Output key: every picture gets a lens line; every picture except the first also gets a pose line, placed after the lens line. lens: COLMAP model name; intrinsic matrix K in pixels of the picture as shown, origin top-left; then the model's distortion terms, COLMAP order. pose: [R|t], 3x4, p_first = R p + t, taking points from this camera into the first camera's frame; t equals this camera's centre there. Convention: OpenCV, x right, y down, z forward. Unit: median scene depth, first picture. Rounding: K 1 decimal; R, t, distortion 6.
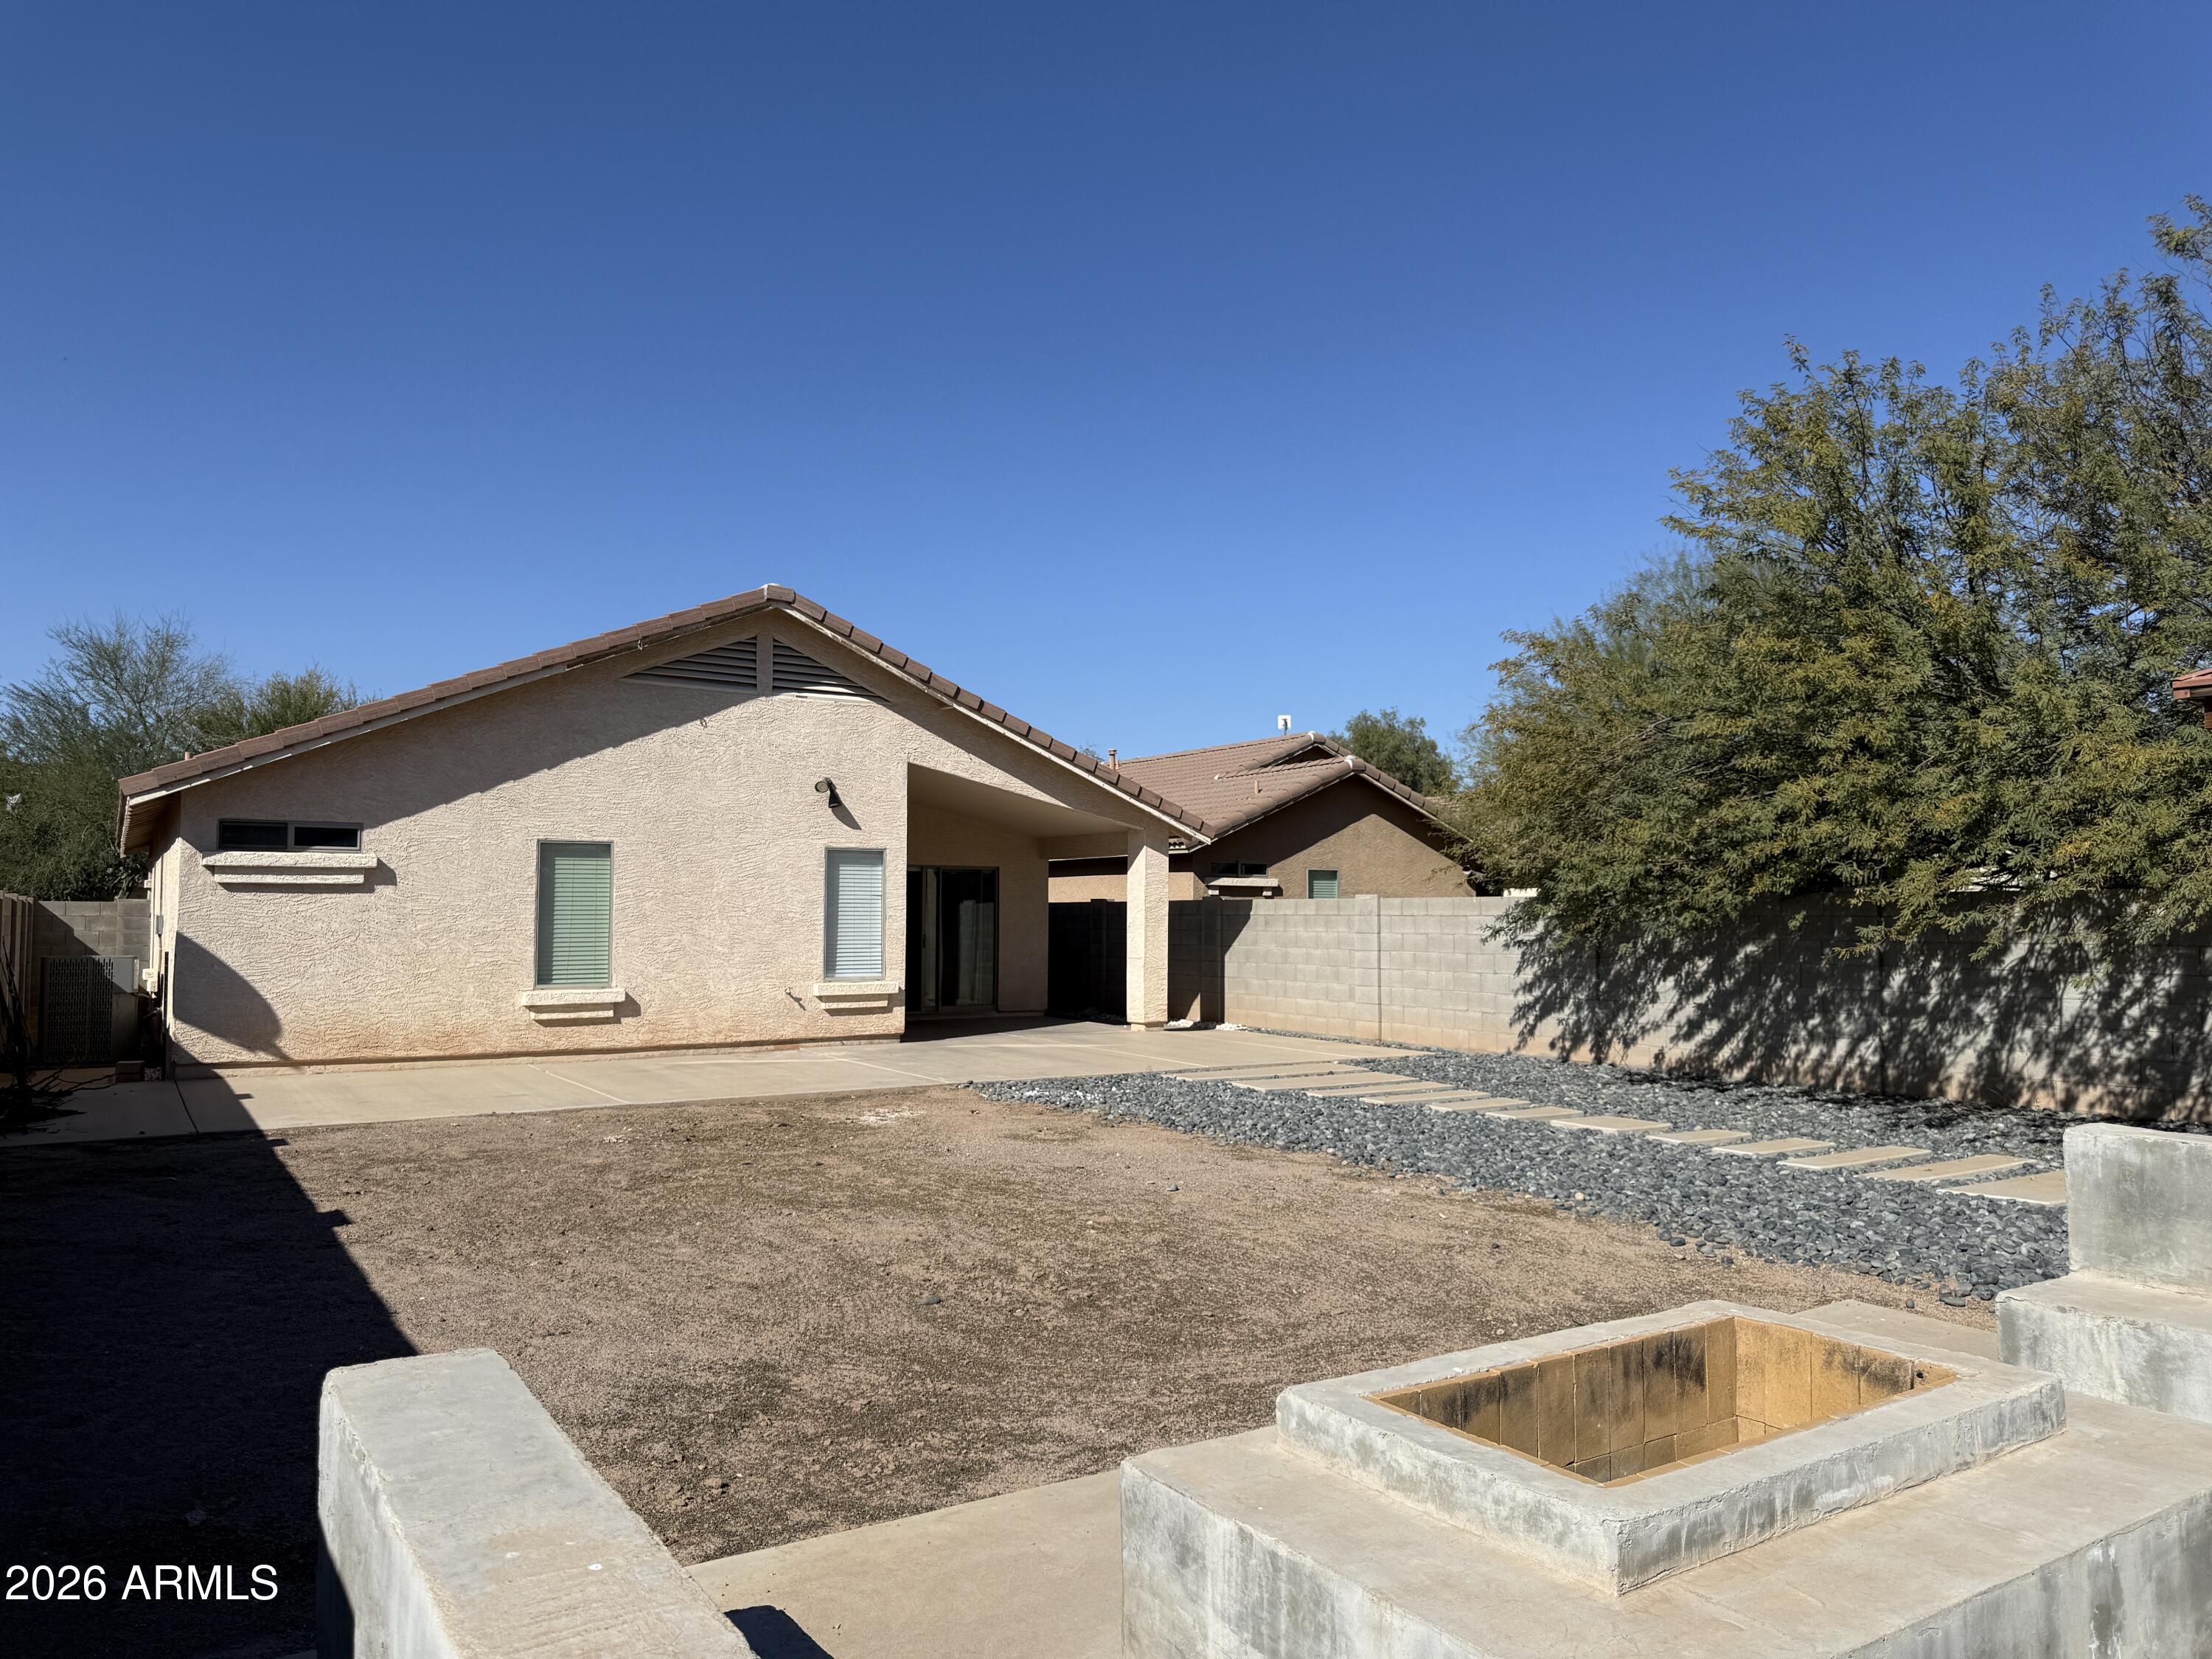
lens RADIAL K [[1525.6, 0, 1103.7], [0, 1525.6, 823.7], [0, 0, 1]] dist [-0.011146, -0.006601]
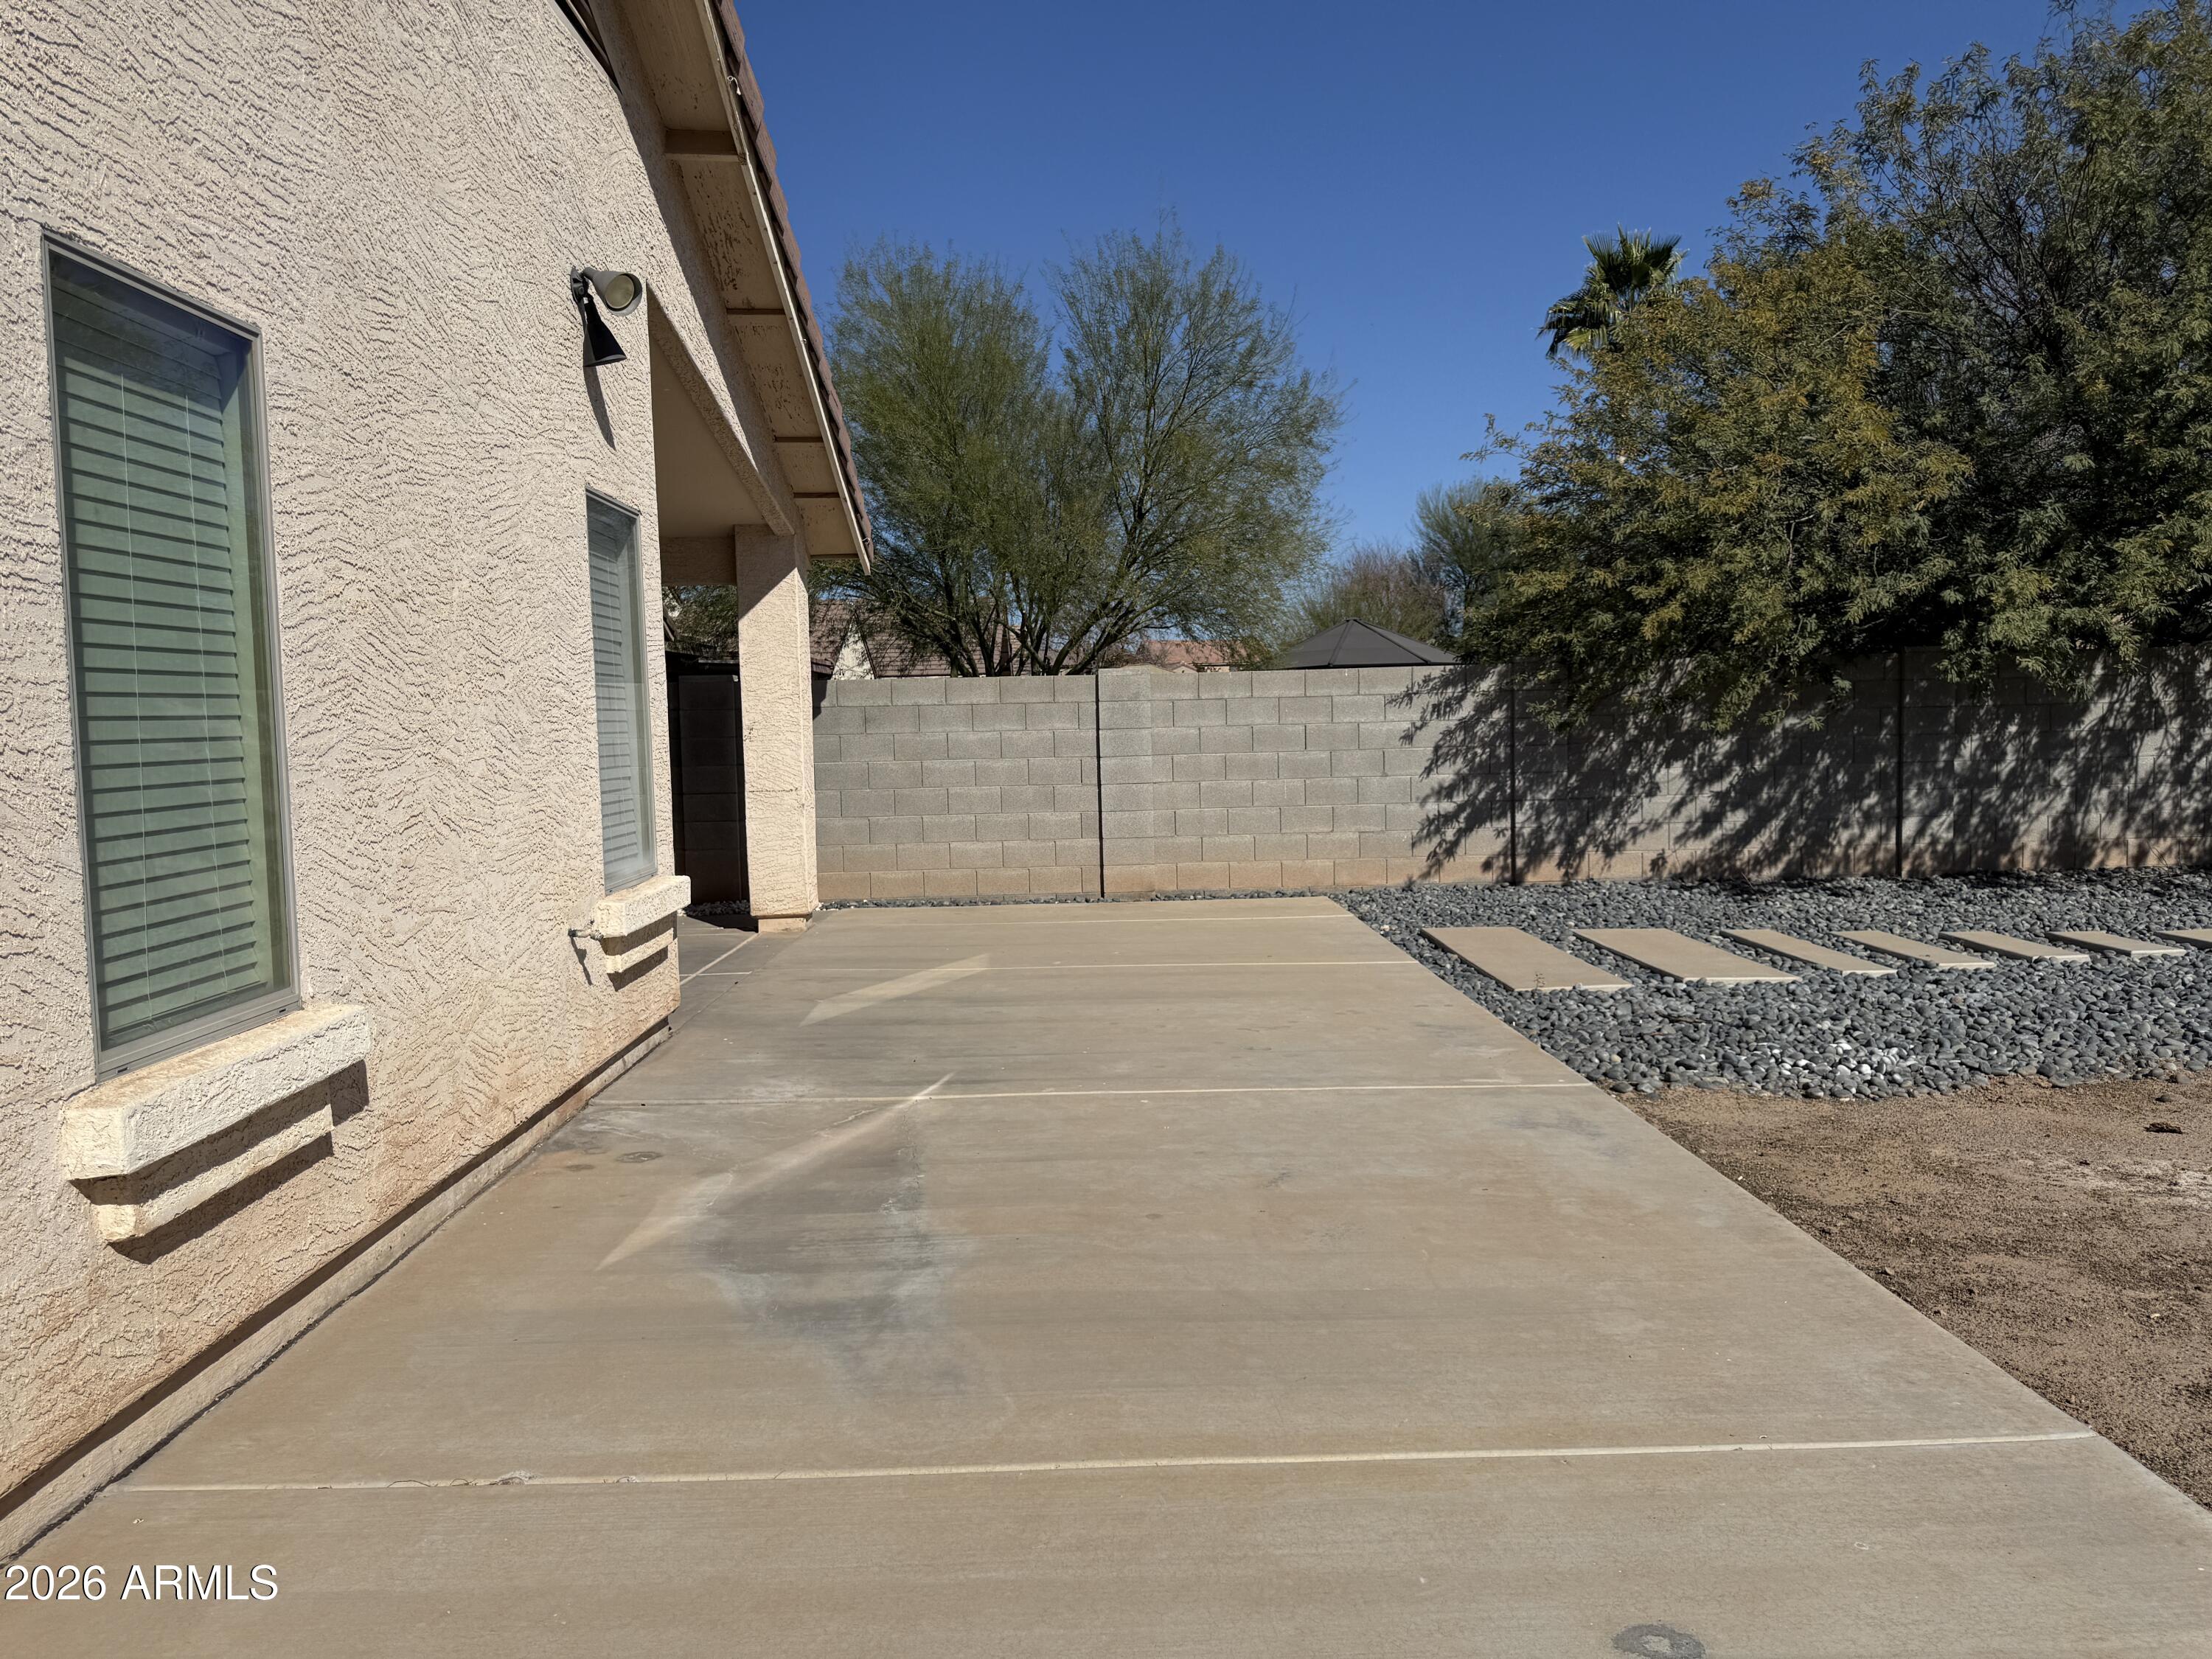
lens RADIAL K [[1525.6, 0, 1105.9], [0, 1525.6, 837.3], [0, 0, 1]] dist [-0.011146, -0.006601]
pose [[0.539392, -0.079227, 0.838320, -0.518814], [-0.021816, 0.993915, 0.107969, 0.066648], [-0.841772, -0.076526, 0.534381, 0.915712]]
